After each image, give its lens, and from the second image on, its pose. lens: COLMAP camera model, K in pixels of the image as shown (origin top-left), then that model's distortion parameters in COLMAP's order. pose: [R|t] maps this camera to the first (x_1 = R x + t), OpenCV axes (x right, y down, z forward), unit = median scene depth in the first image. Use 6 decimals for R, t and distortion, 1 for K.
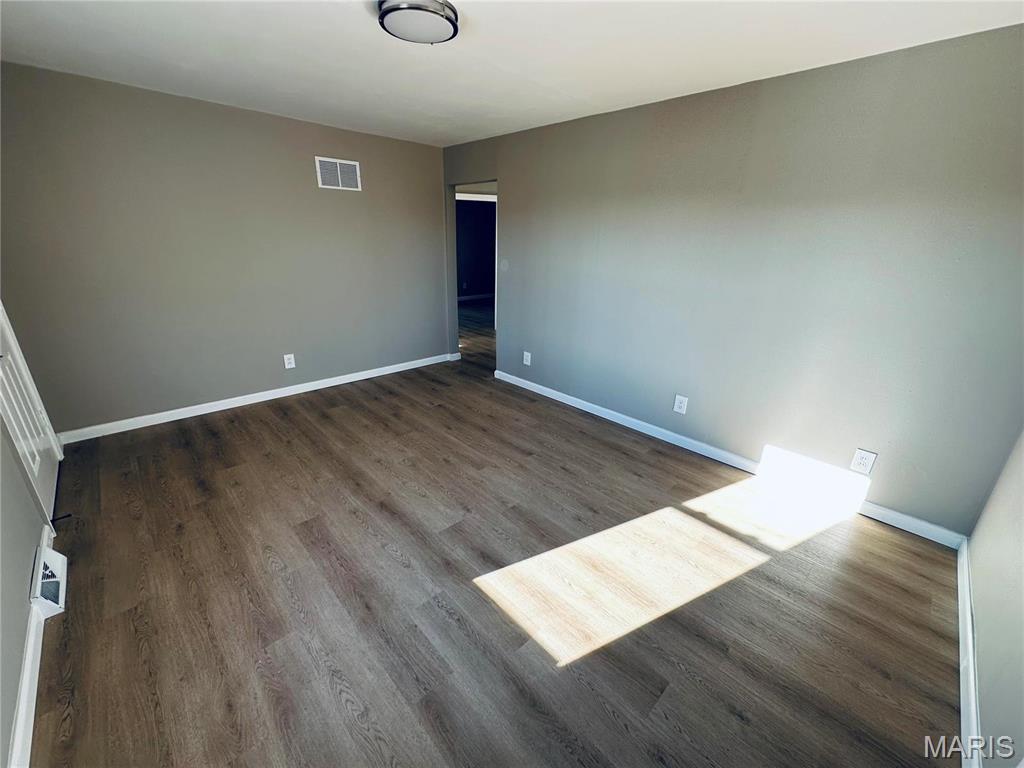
lens RADIAL K [[409.0, 0, 512.0], [0, 409.0, 384.0], [0, 0, 1]] dist [-0.001094, 0.000021]
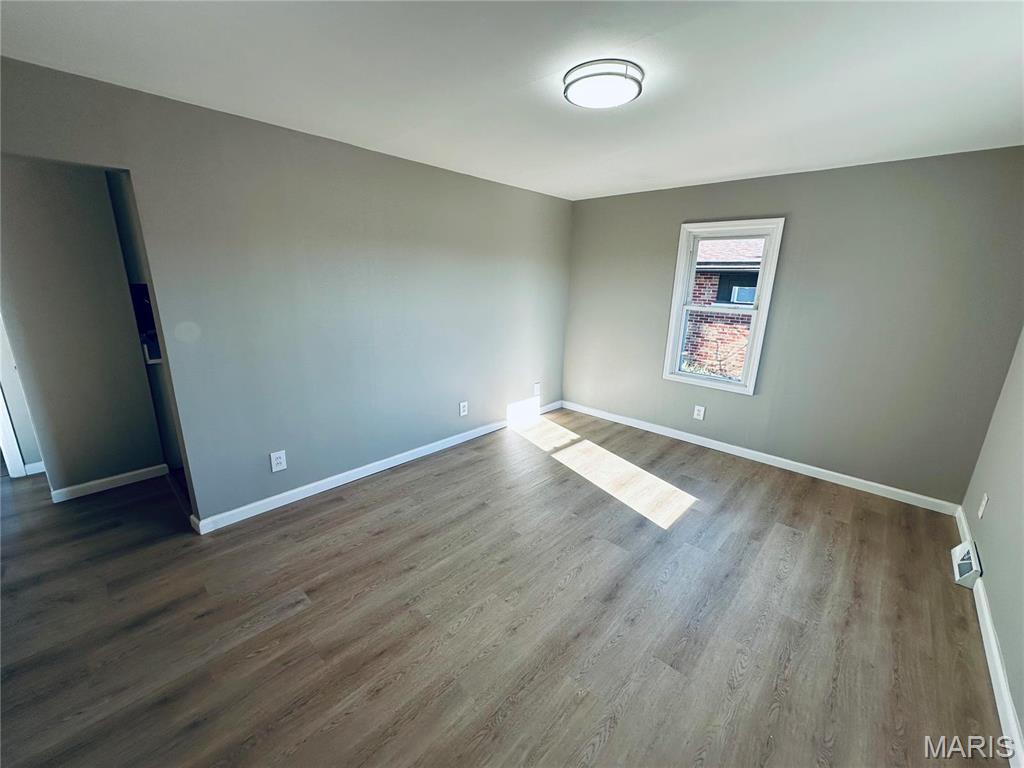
lens RADIAL K [[409.0, 0, 512.0], [0, 409.0, 384.0], [0, 0, 1]] dist [-0.001094, 0.000021]
pose [[-0.050288, -0.277826, 0.959314, -0.901189], [0.318189, 0.906021, 0.279072, -0.373033], [-0.946693, 0.319277, 0.042840, 0.907893]]
